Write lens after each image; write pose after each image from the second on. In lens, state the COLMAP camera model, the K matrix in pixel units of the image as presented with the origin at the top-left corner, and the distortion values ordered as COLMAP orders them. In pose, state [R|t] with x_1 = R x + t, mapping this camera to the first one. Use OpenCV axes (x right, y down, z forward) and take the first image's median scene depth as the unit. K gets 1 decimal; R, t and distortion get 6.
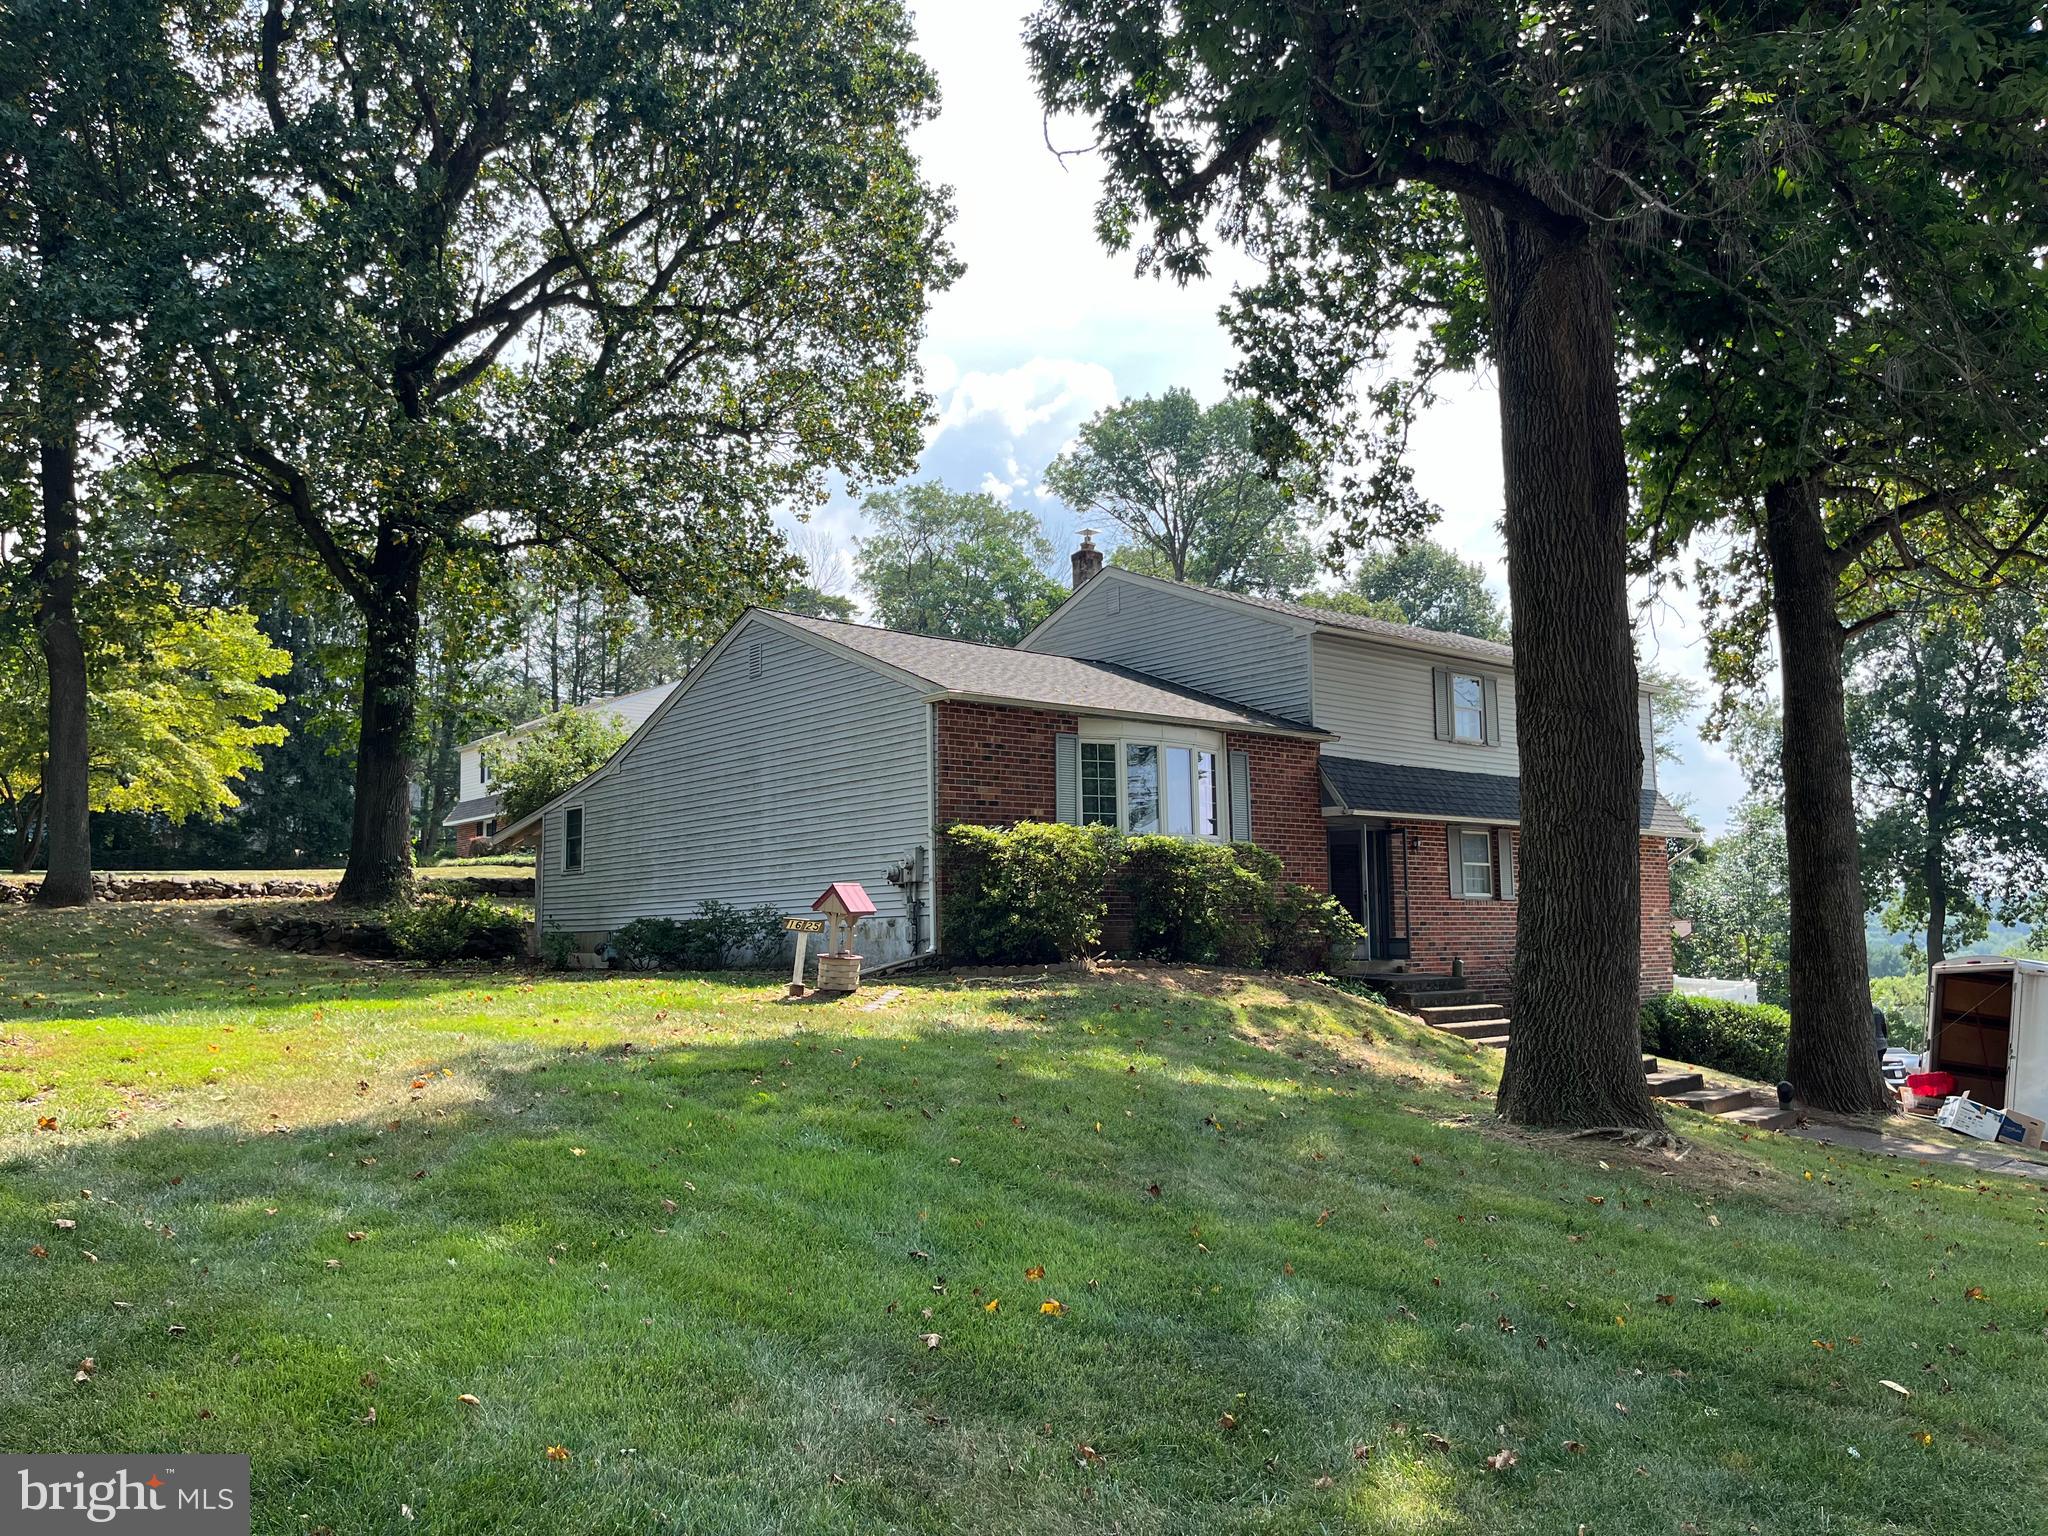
lens RADIAL K [[1553.6, 0, 1032.5], [0, 1553.6, 762.8], [0, 0, 1]] dist [0.077622, -0.115404]
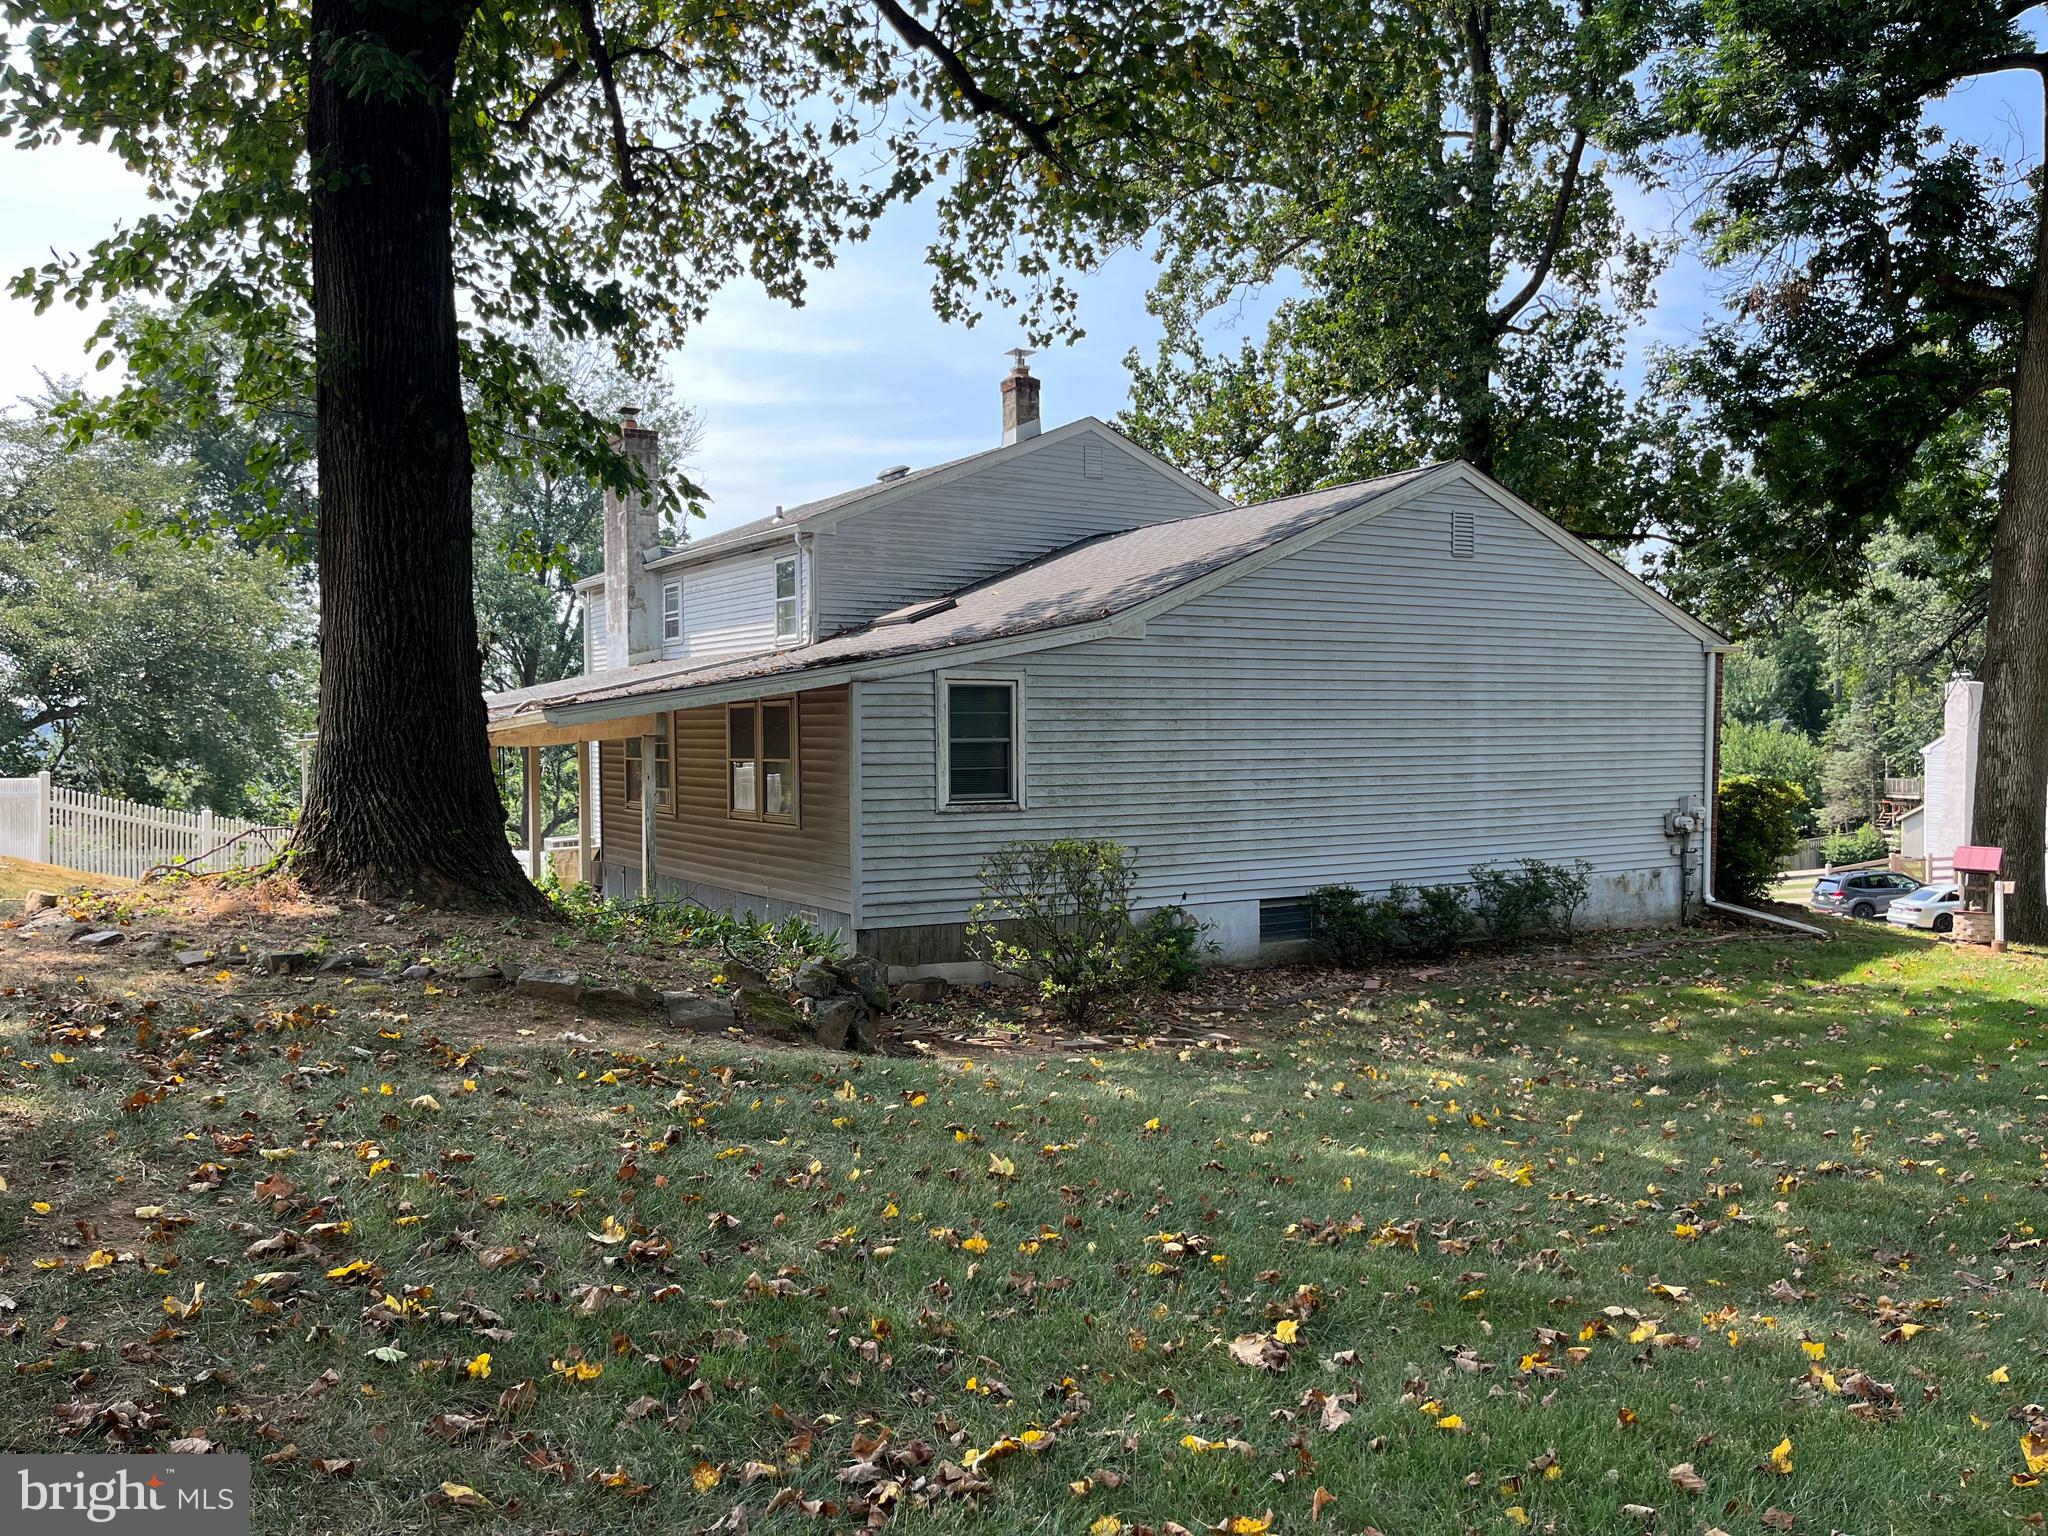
lens RADIAL K [[1553.6, 0, 1032.5], [0, 1553.6, 762.8], [0, 0, 1]] dist [0.077622, -0.115404]
pose [[0.151221, -0.008109, 0.988467, -0.920745], [-0.116655, 0.992832, 0.025991, 0.045971], [-0.981593, -0.119240, 0.149191, 1.044873]]
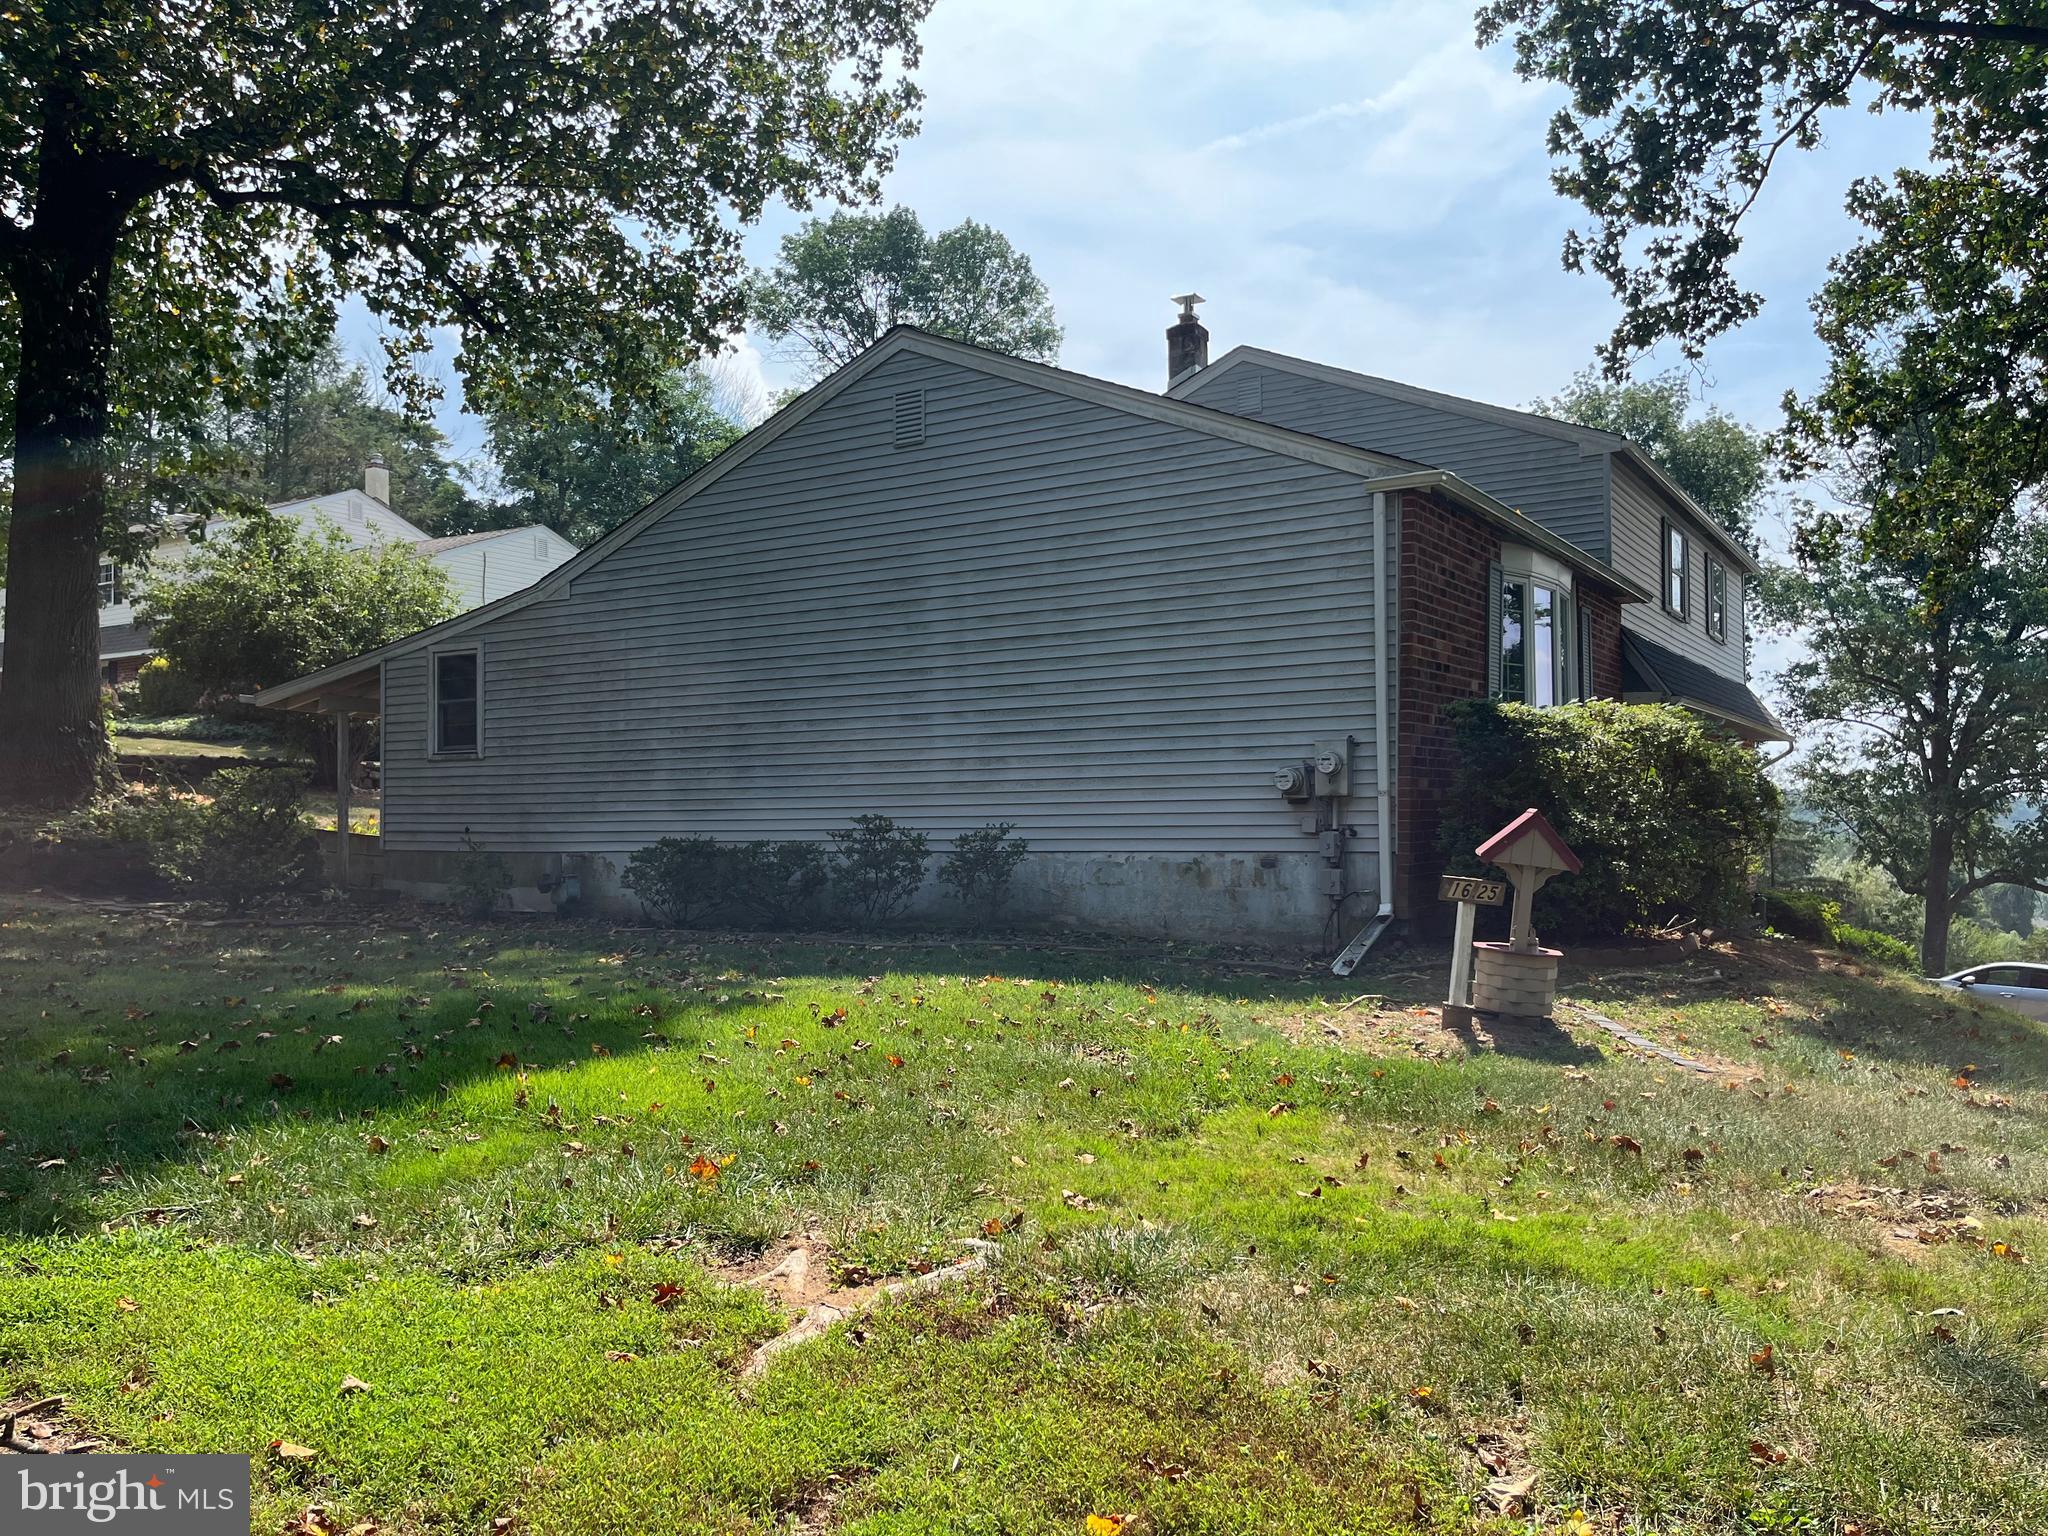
lens RADIAL K [[1553.6, 0, 1032.5], [0, 1553.6, 762.8], [0, 0, 1]] dist [0.077622, -0.115404]
pose [[0.954047, 0.021163, 0.298908, -0.300849], [-0.043558, 0.996703, 0.068459, 0.022950], [-0.296474, -0.078333, 0.951823, 0.389977]]
